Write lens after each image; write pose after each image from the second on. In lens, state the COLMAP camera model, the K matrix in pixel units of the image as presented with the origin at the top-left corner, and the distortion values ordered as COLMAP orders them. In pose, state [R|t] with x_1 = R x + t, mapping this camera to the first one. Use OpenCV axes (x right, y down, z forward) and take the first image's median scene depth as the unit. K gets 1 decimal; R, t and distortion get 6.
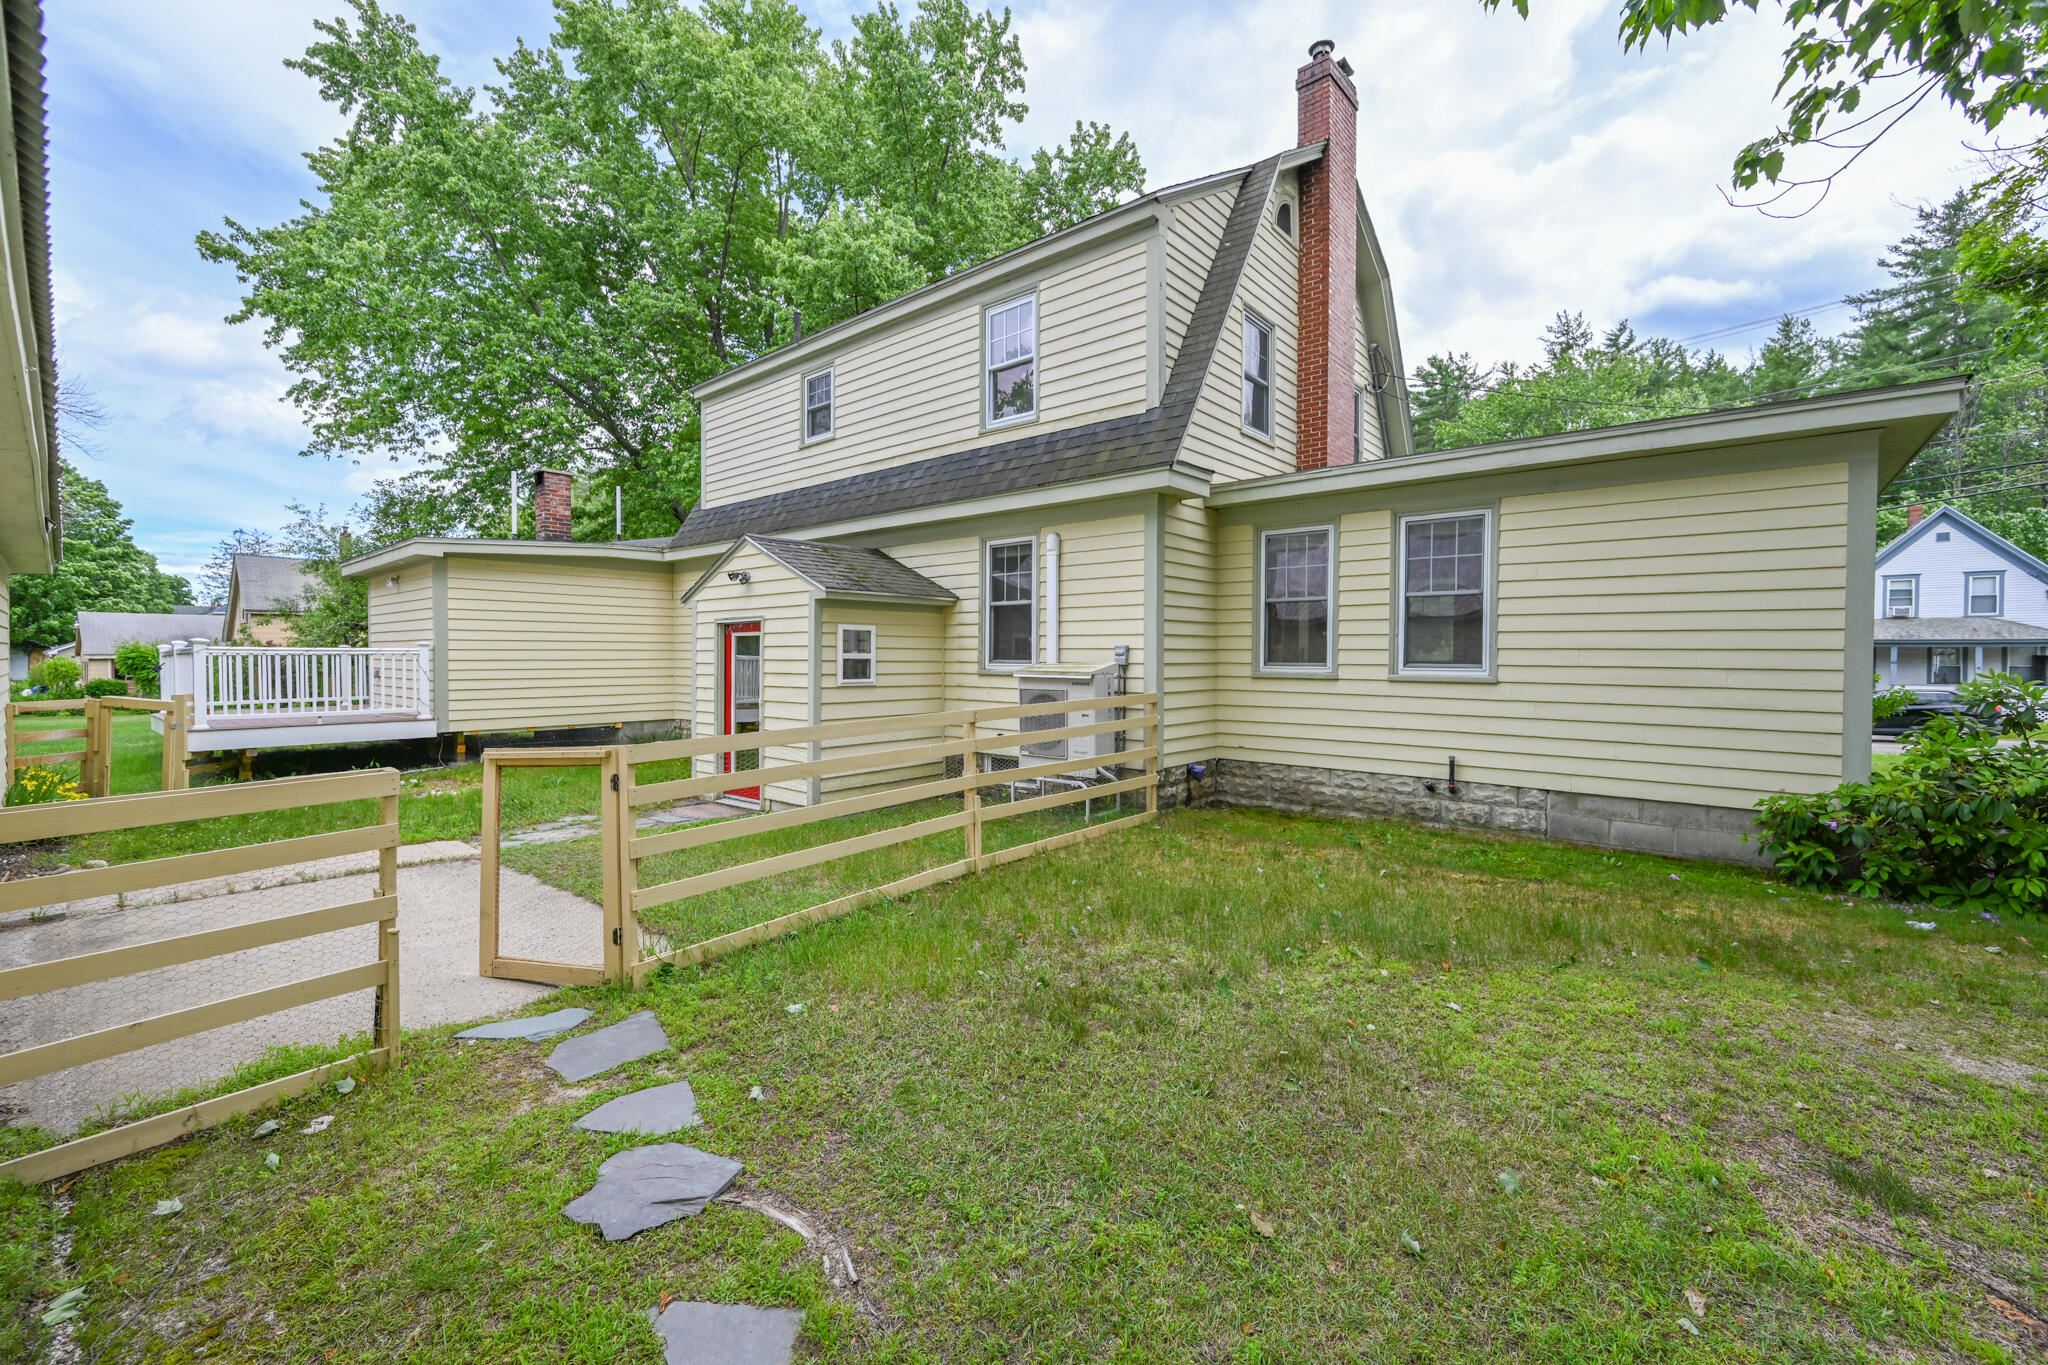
lens RADIAL K [[822.4, 0, 1030.0], [0, 822.4, 683.5], [0, 0, 1]] dist [-0.000968, 0.000056]
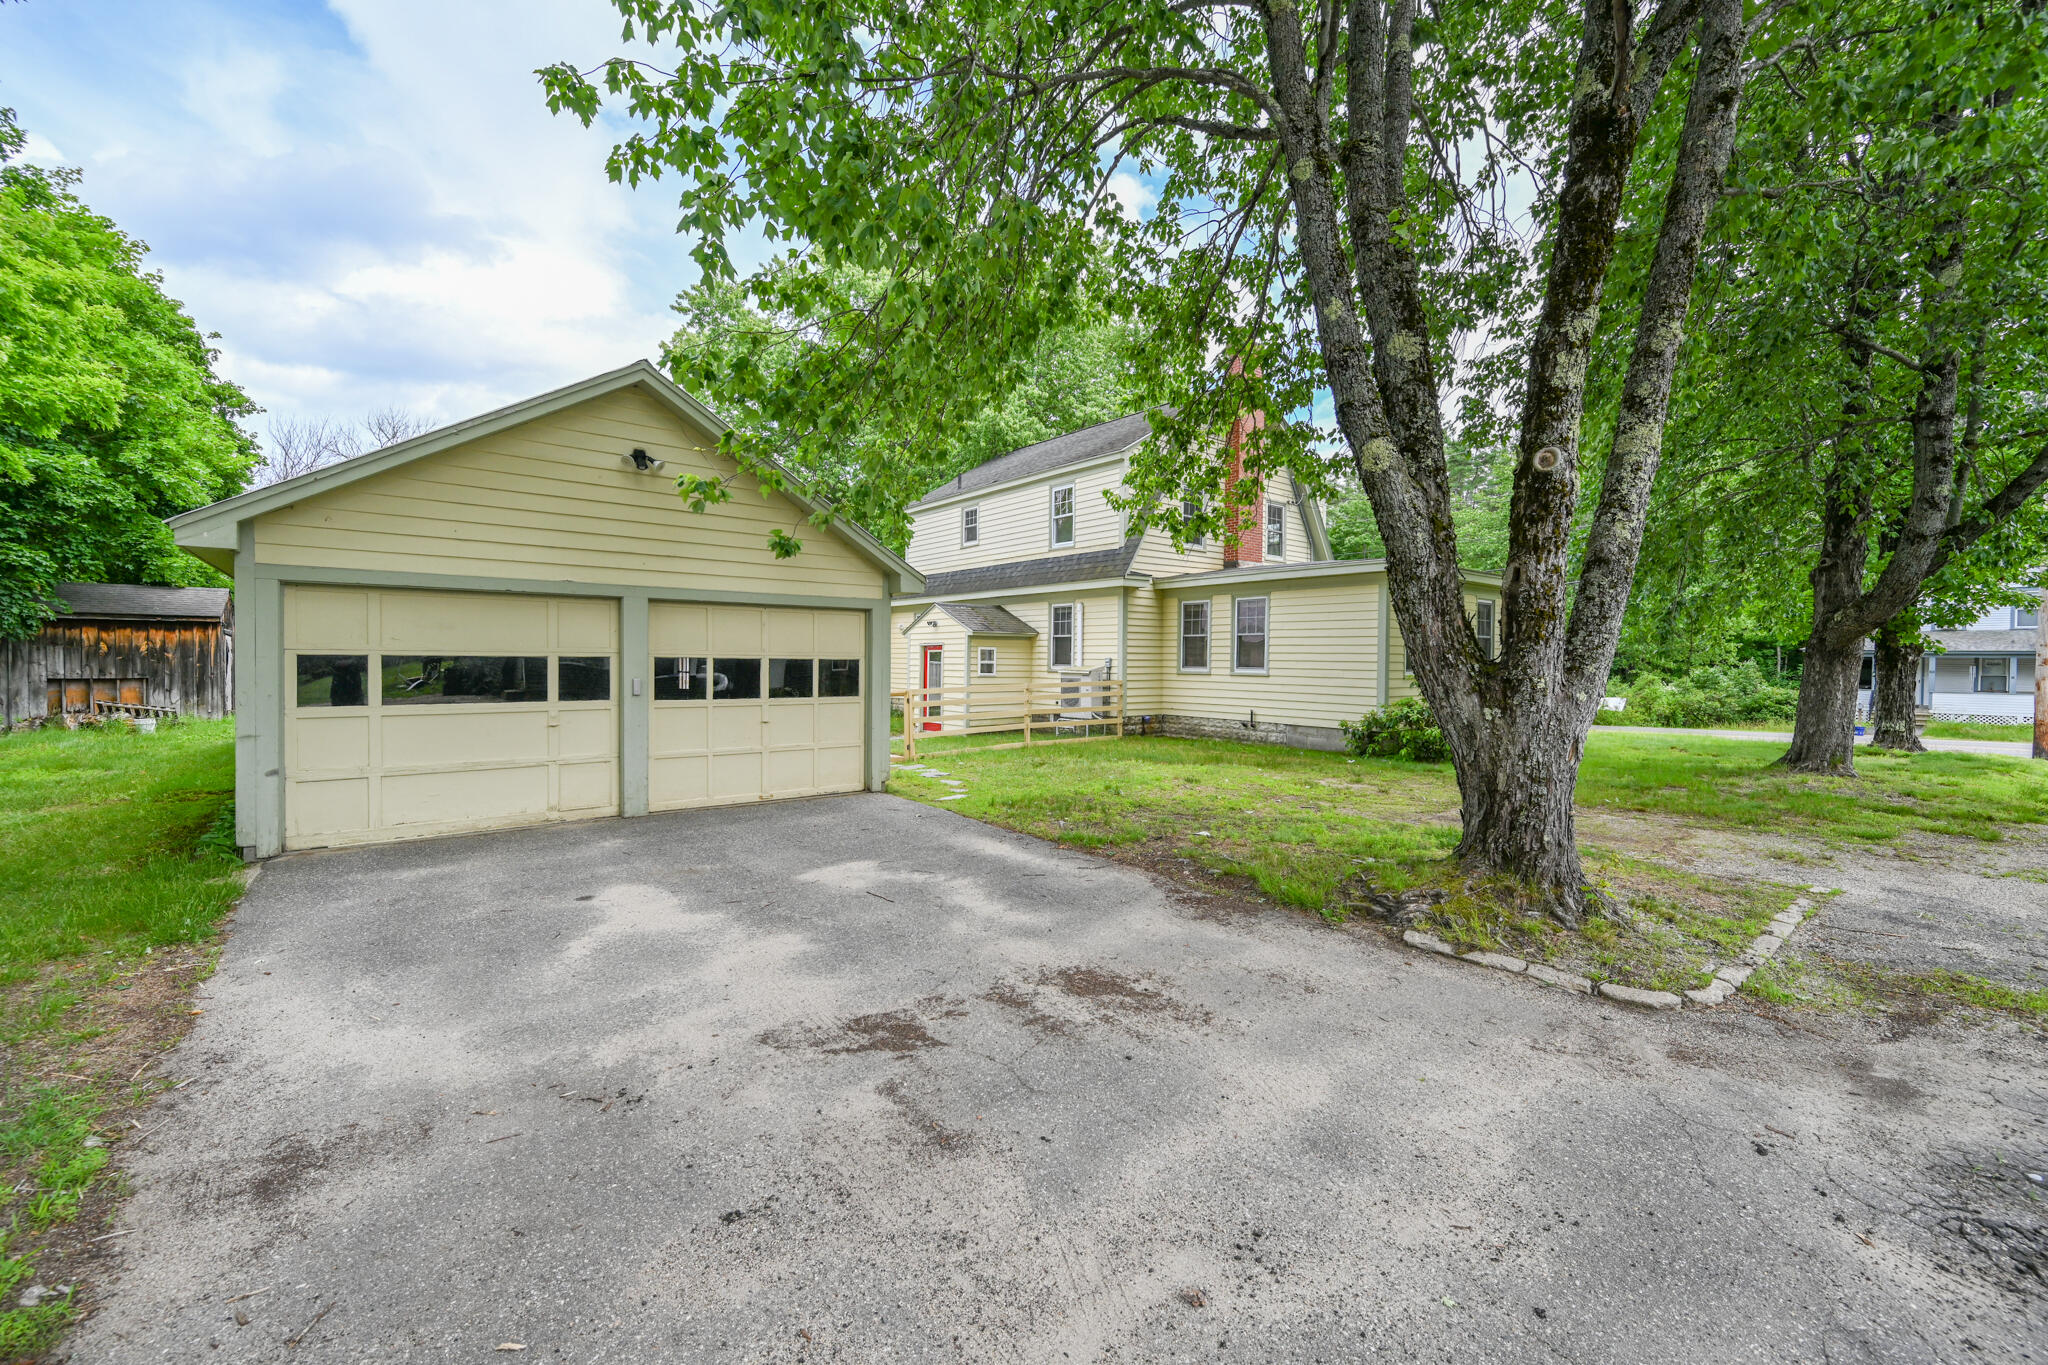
lens RADIAL K [[822.4, 0, 1030.0], [0, 822.4, 683.5], [0, 0, 1]] dist [-0.000968, 0.000056]
pose [[0.983582, 0.009926, -0.180186, 0.271954], [-0.010902, 0.999931, -0.004428, 0.028800], [0.180130, 0.006320, 0.983623, -1.026466]]
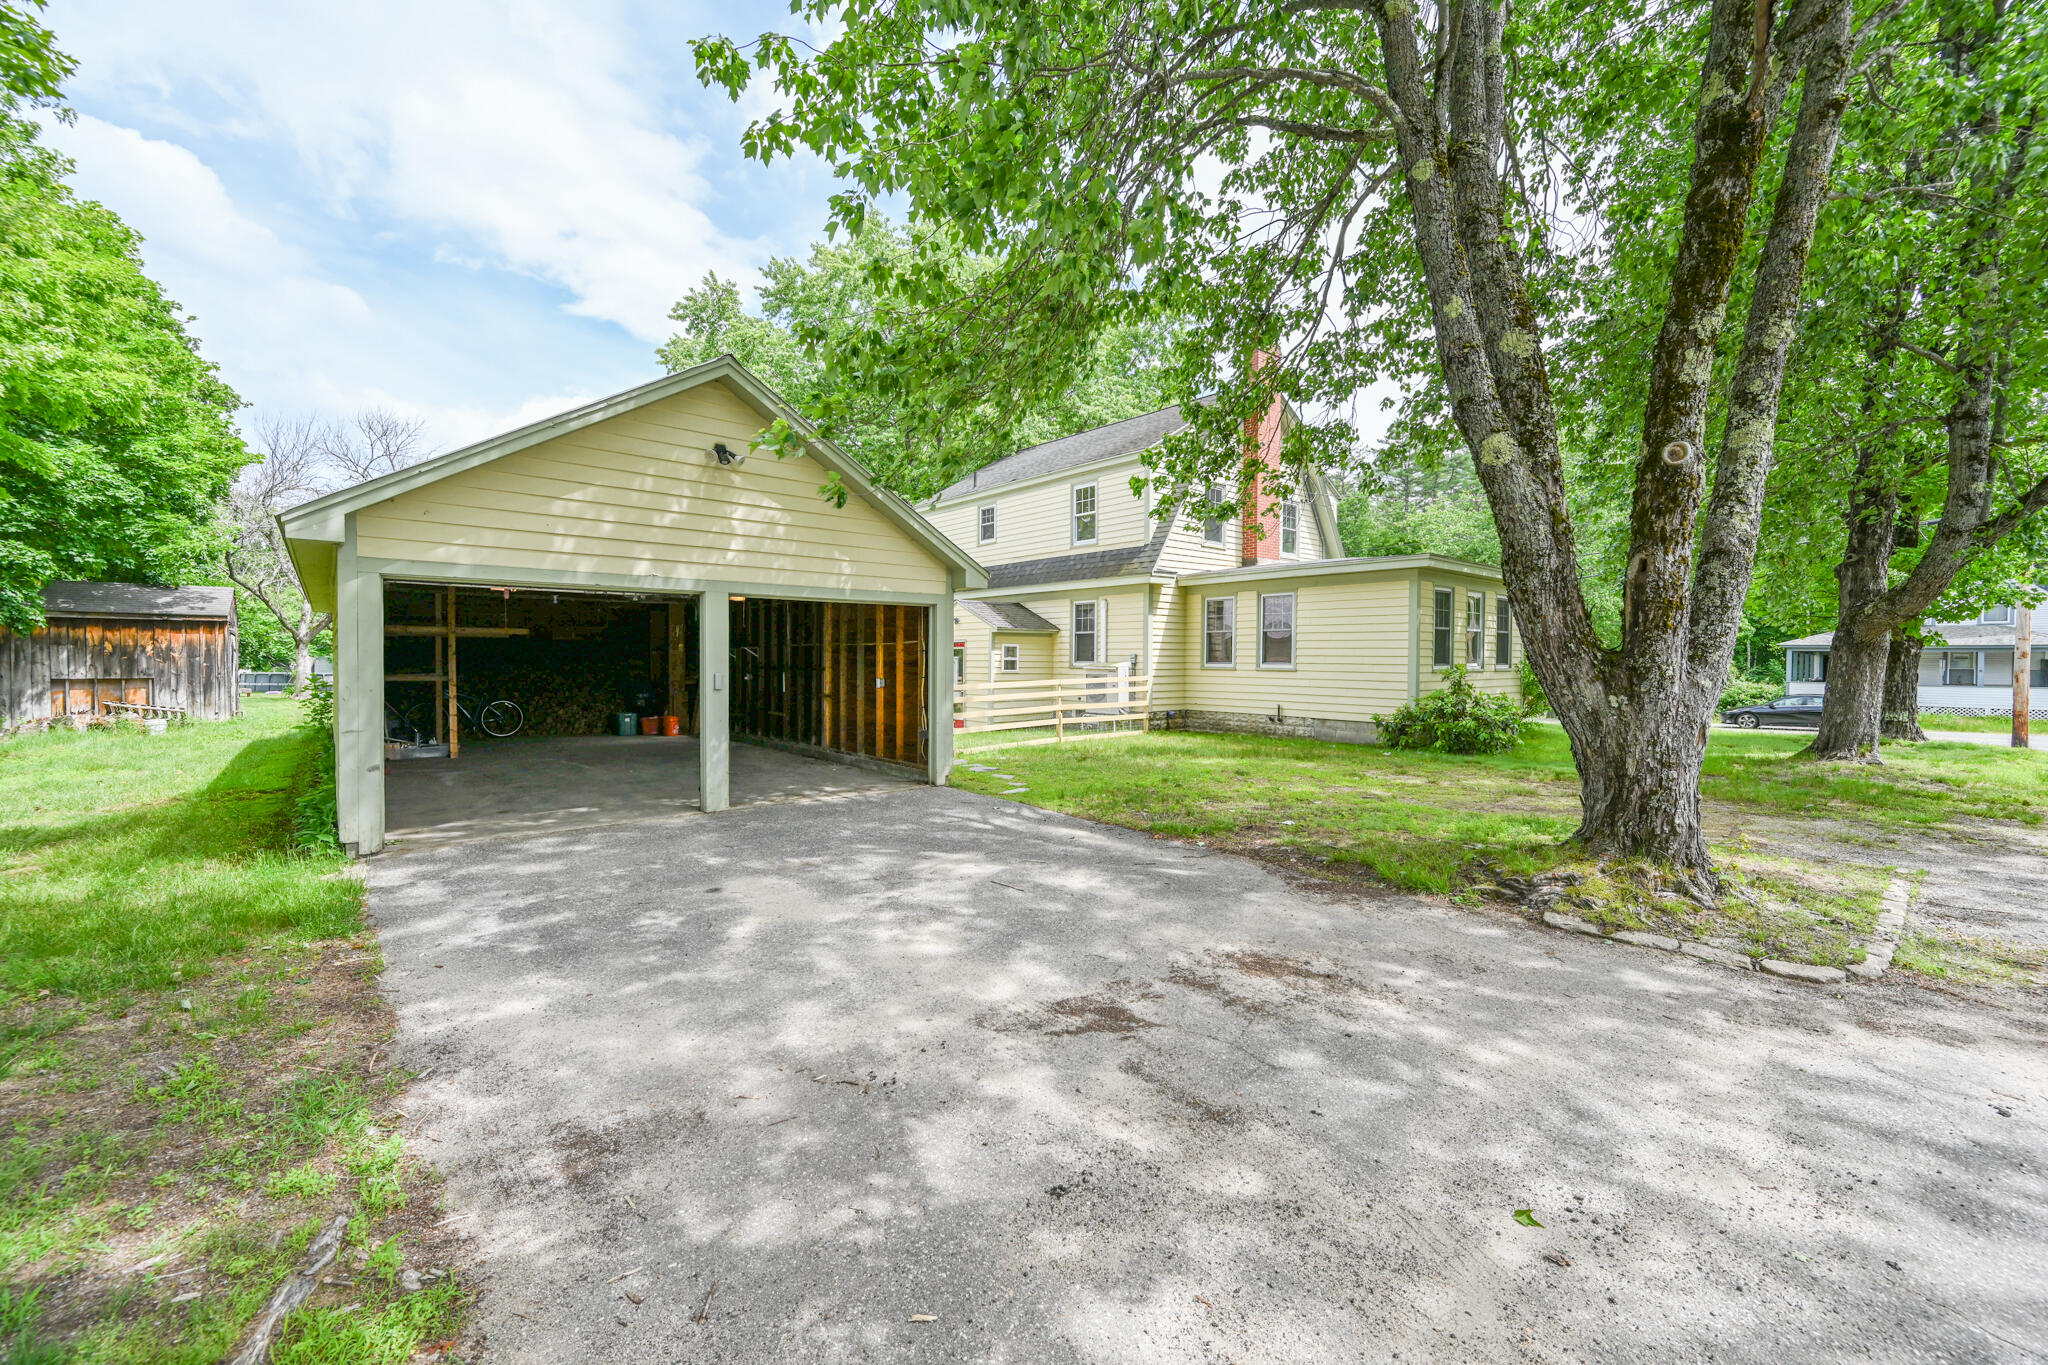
lens RADIAL K [[815.3, 0, 1024.0], [0, 815.3, 682.5], [0, 0, 1]] dist [-0.001198, 0.000178]
pose [[0.987480, 0.005735, -0.157640, 0.152060], [-0.006499, 0.999970, -0.004327, 0.036268], [0.157611, 0.005297, 0.987487, -1.049260]]
